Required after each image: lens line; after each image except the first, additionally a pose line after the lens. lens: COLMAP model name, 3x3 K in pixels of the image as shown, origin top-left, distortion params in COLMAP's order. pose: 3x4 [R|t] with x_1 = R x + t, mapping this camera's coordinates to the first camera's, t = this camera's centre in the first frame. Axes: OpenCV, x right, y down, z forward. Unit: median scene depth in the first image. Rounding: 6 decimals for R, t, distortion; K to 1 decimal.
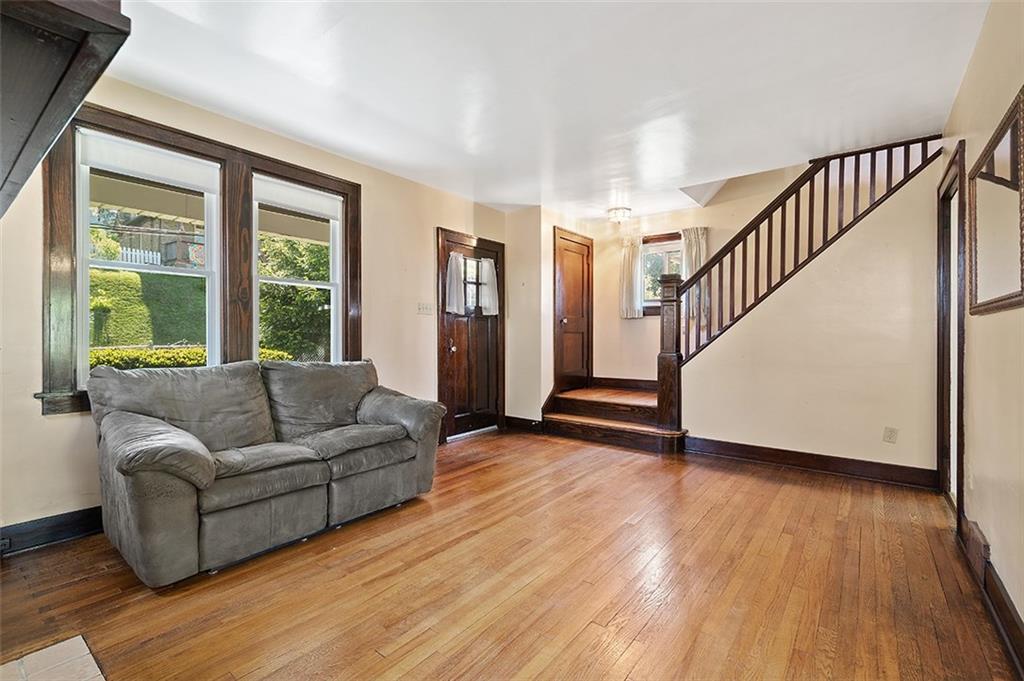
lens RADIAL K [[453.9, 0, 512.6], [0, 453.9, 337.0], [0, 0, 1]] dist [0.010753, -0.002749]
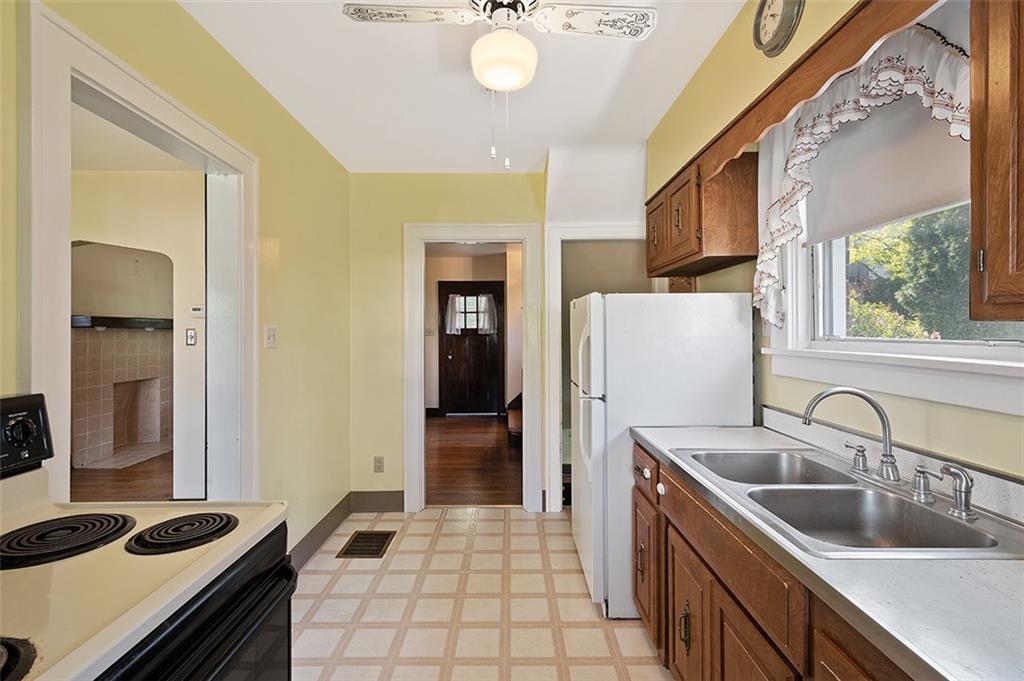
lens RADIAL K [[453.9, 0, 513.8], [0, 453.9, 329.6], [0, 0, 1]] dist [0.010753, -0.002749]
pose [[0.615058, -0.009601, -0.788424, 1.636859], [0.001410, 0.999938, -0.011077, -0.066817], [0.788481, 0.005701, 0.615033, 0.285672]]
